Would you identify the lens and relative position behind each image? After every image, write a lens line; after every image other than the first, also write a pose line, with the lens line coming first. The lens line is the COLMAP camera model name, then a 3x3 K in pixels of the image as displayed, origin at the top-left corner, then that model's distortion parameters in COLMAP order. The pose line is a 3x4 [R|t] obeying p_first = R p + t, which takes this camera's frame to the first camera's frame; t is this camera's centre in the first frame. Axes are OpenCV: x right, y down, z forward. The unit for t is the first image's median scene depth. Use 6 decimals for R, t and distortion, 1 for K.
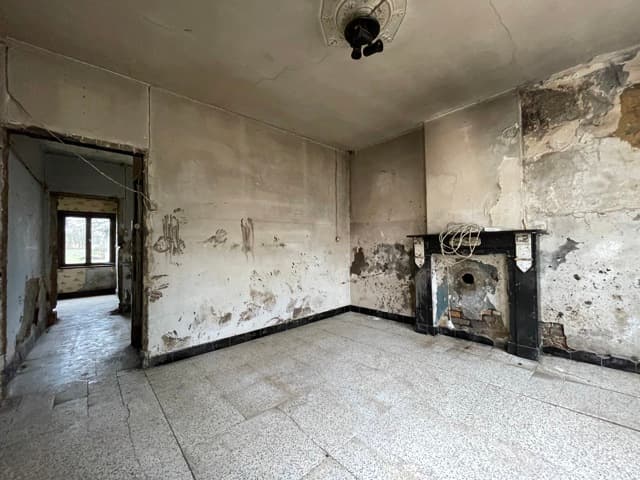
lens RADIAL K [[258.7, 0, 318.6], [0, 258.7, 241.8], [0, 0, 1]] dist [-0.001108, -0.000375]
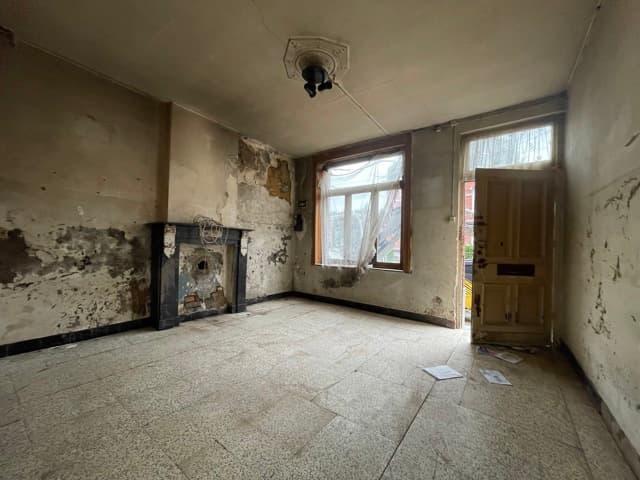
lens RADIAL K [[258.7, 0, 319.2], [0, 258.7, 242.8], [0, 0, 1]] dist [-0.001108, -0.000375]
pose [[-0.202478, 0.025308, 0.978960, -0.662524], [-0.043530, 0.998445, -0.034815, 0.058569], [-0.978319, -0.049664, -0.201062, 0.713429]]
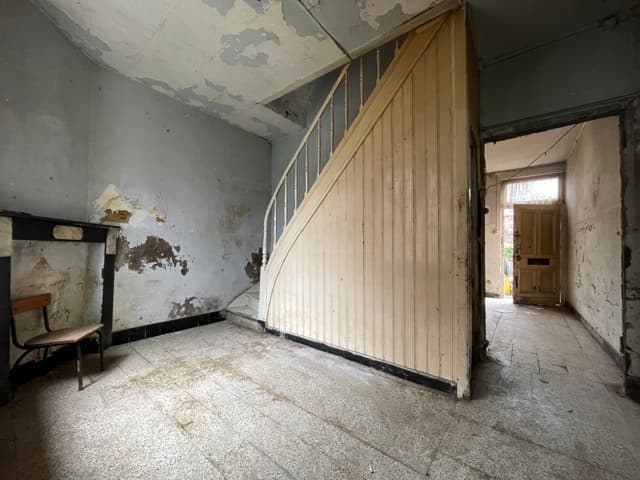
lens RADIAL K [[258.7, 0, 319.1], [0, 258.7, 240.9], [0, 0, 1]] dist [-0.001108, -0.000375]
pose [[-0.164364, 0.041926, 0.985508, -0.714942], [-0.035319, 0.998205, -0.048357, 0.061319], [-0.985767, -0.042755, -0.162588, 0.777395]]
